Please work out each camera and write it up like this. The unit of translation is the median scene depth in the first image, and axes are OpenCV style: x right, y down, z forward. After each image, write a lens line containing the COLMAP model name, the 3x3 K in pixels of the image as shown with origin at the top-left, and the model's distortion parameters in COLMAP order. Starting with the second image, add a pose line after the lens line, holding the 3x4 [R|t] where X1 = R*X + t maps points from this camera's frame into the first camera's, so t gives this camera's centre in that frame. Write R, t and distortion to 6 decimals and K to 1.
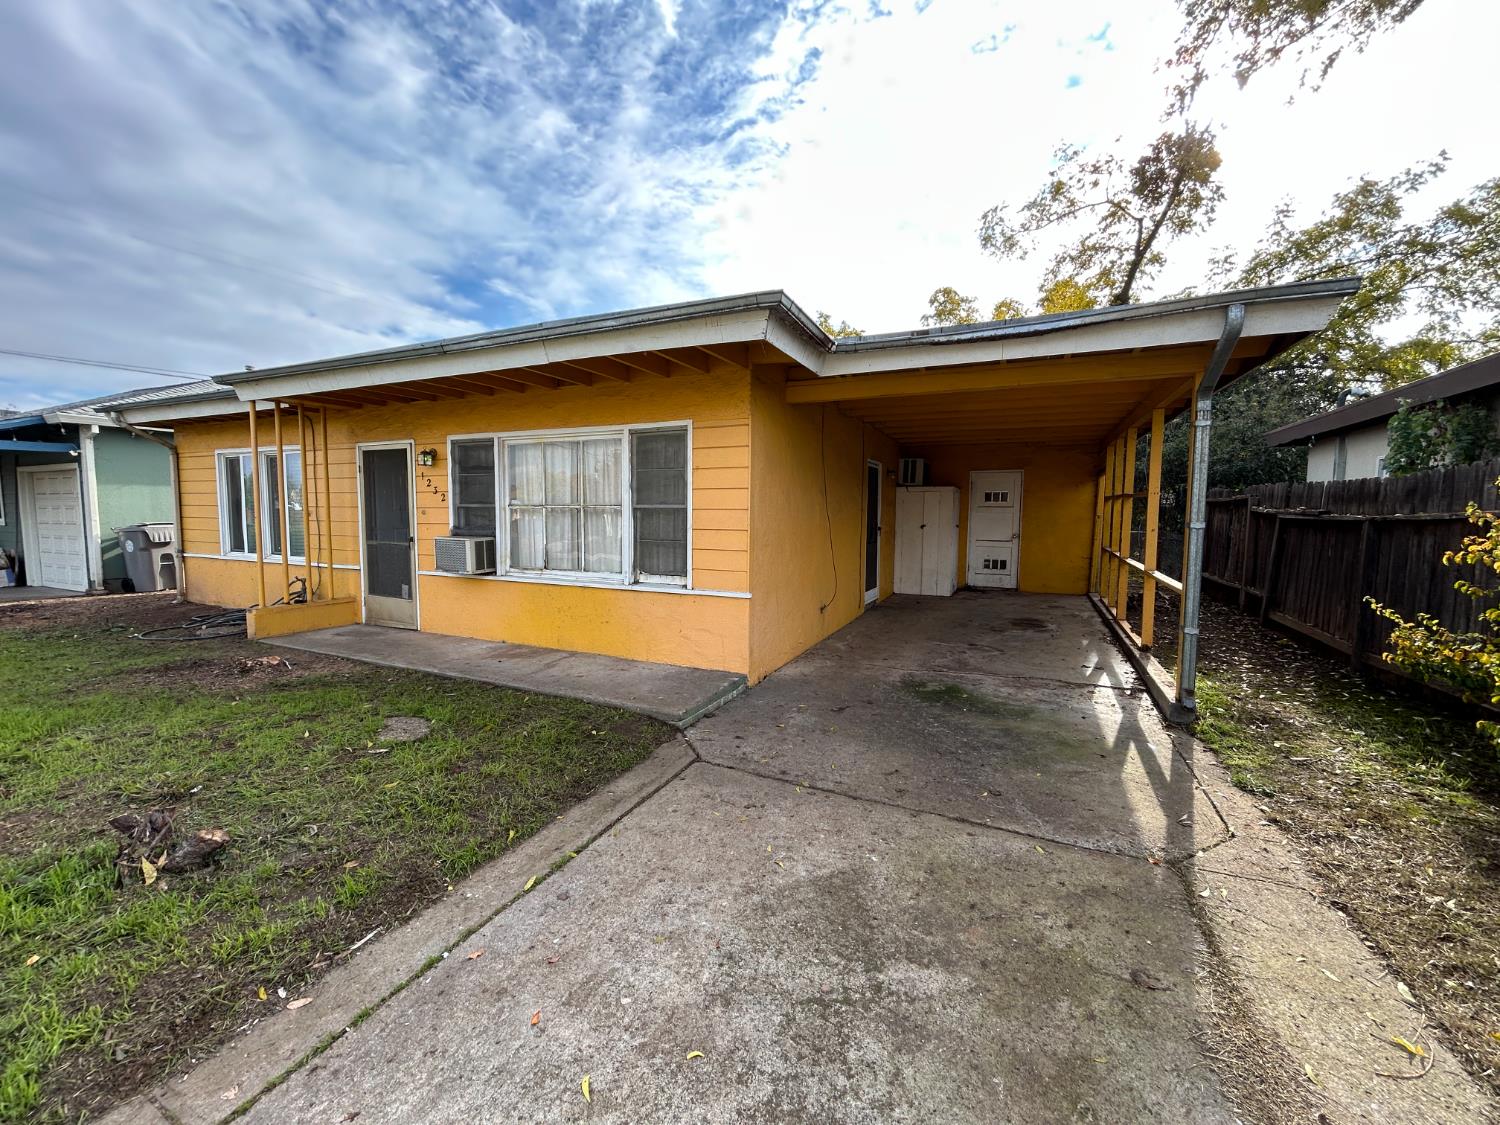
lens RADIAL K [[597.4, 0, 750.7], [0, 597.4, 552.5], [0, 0, 1]] dist [0.001296, 0.000472]
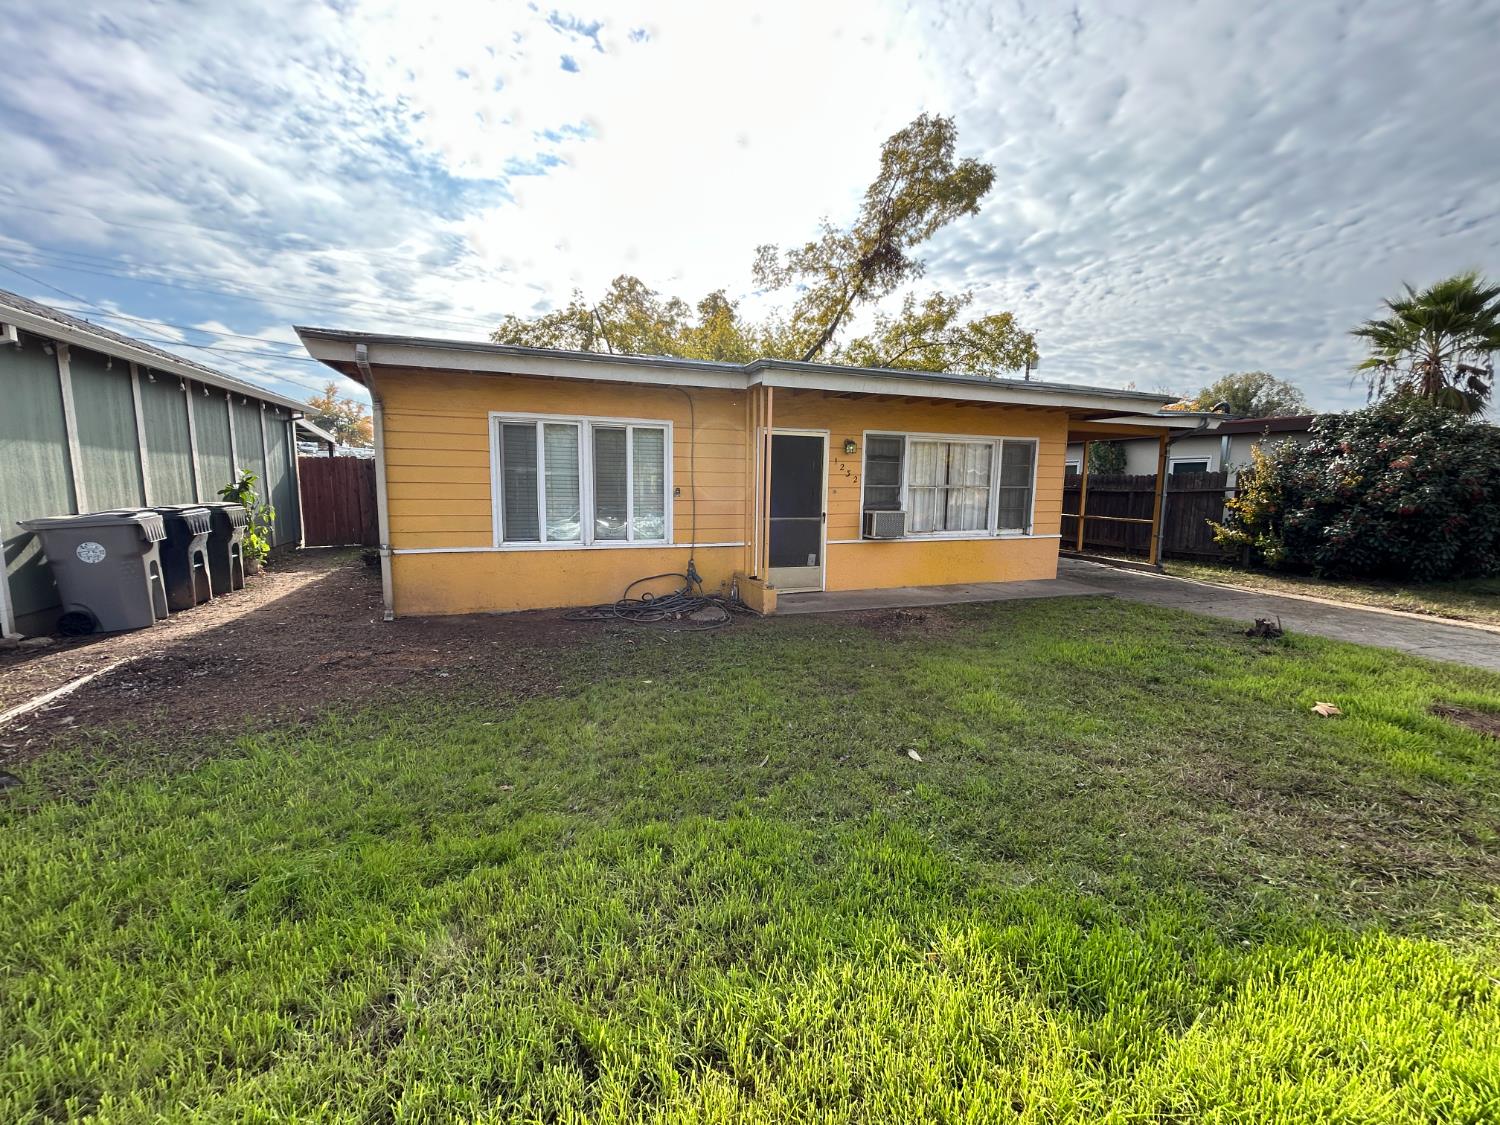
lens RADIAL K [[604.2, 0, 747.5], [0, 604.2, 562.3], [0, 0, 1]] dist [-0.001461, 0.004185]
pose [[0.713502, -0.089851, 0.694868, -0.702936], [0.043507, 0.995511, 0.084052, -0.016342], [-0.699301, -0.029740, 0.714209, 0.116317]]
